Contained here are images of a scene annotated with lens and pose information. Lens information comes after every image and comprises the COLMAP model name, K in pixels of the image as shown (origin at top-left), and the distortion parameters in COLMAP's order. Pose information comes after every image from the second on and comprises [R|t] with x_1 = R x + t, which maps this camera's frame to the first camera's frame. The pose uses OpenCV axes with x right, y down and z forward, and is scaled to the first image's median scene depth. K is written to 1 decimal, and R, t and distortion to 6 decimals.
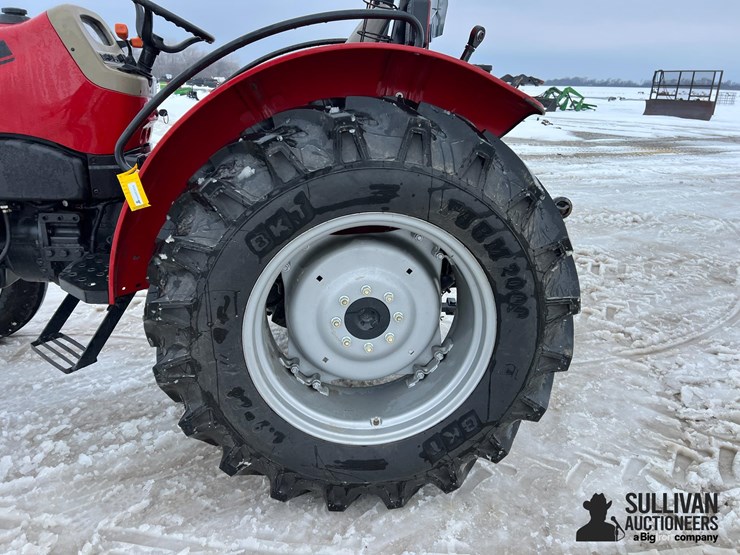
lens RADIAL K [[553.2, 0, 372.1], [0, 553.2, 287.4], [0, 0, 1]] dist [0.065847, -0.066938]
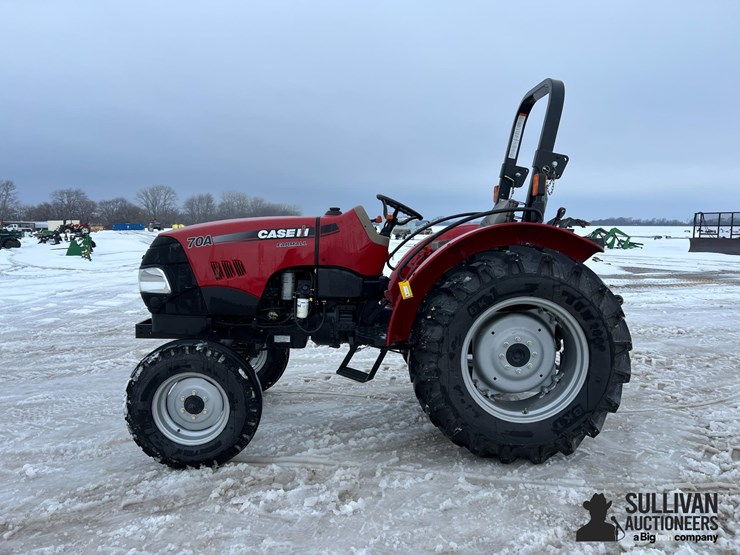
lens RADIAL K [[555.2, 0, 378.7], [0, 555.2, 284.3], [0, 0, 1]] dist [0.055476, -0.061185]
pose [[0.996910, -0.009480, -0.077976, -0.325588], [-0.009904, 0.969598, -0.244503, 0.286050], [0.077923, 0.244520, 0.966508, -0.928866]]
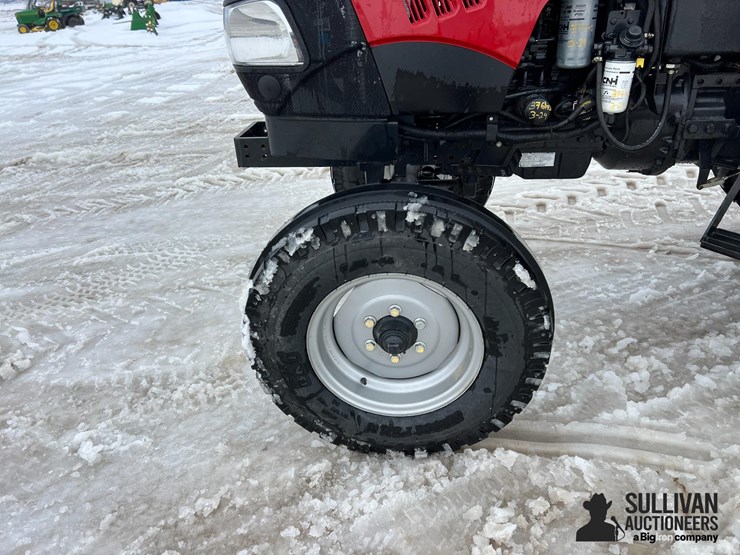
lens RADIAL K [[555.2, 0, 378.7], [0, 555.2, 284.3], [0, 0, 1]] dist [0.055476, -0.061185]
pose [[0.975490, 0.025480, -0.218564, -0.918671], [0.006758, 0.989336, 0.145497, 0.042415], [0.219940, -0.143408, 0.964915, 0.114069]]
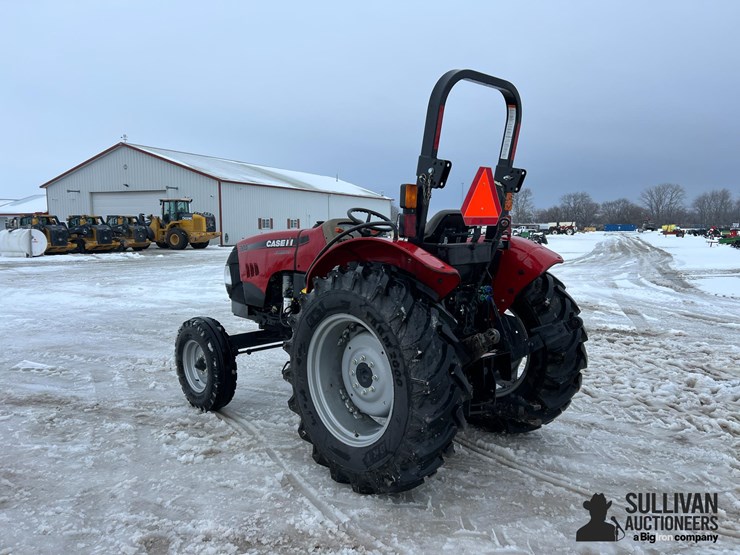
lens RADIAL K [[555.2, 0, 378.7], [0, 555.2, 284.3], [0, 0, 1]] dist [0.055476, -0.061185]
pose [[0.601794, 0.060636, -0.796346, 1.419546], [-0.260285, 0.957564, -0.123785, -0.015343], [0.755047, 0.281770, 0.592039, -0.133982]]
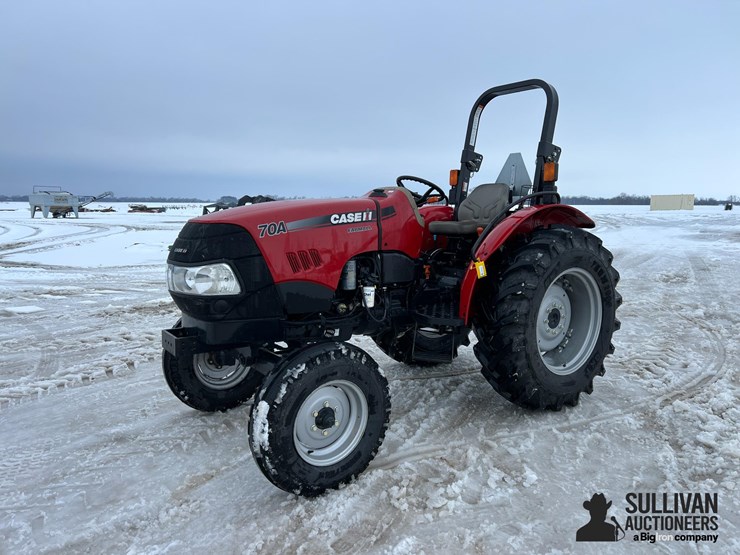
lens RADIAL K [[551.8, 0, 367.2], [0, 551.8, 280.4], [0, 0, 1]] dist [0.108853, -0.143877]
pose [[0.873325, -0.087632, 0.479190, -1.677244], [0.184583, 0.969864, -0.159040, 0.122665], [-0.450812, 0.227344, 0.863182, -0.615803]]
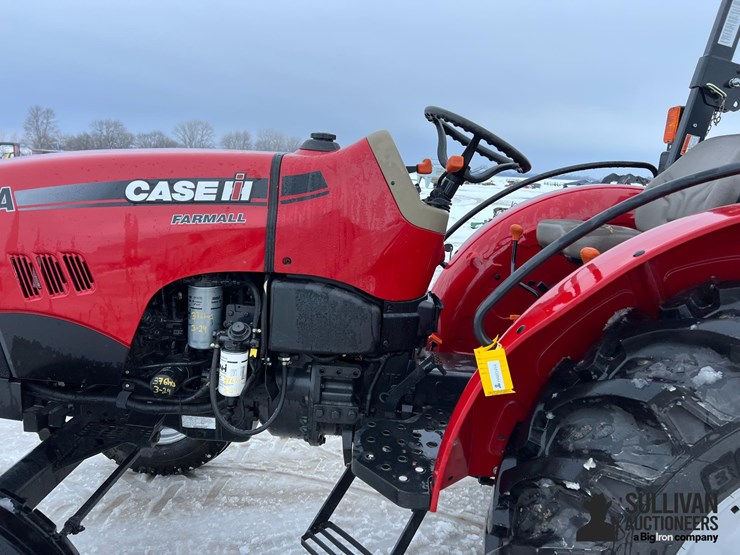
lens RADIAL K [[555.2, 0, 378.7], [0, 555.2, 284.3], [0, 0, 1]] dist [0.055476, -0.061185]
pose [[0.989523, 0.057180, -0.132568, -0.434558], [-0.076970, 0.985787, -0.149329, -0.146170], [0.122146, 0.157968, 0.979860, 0.200017]]
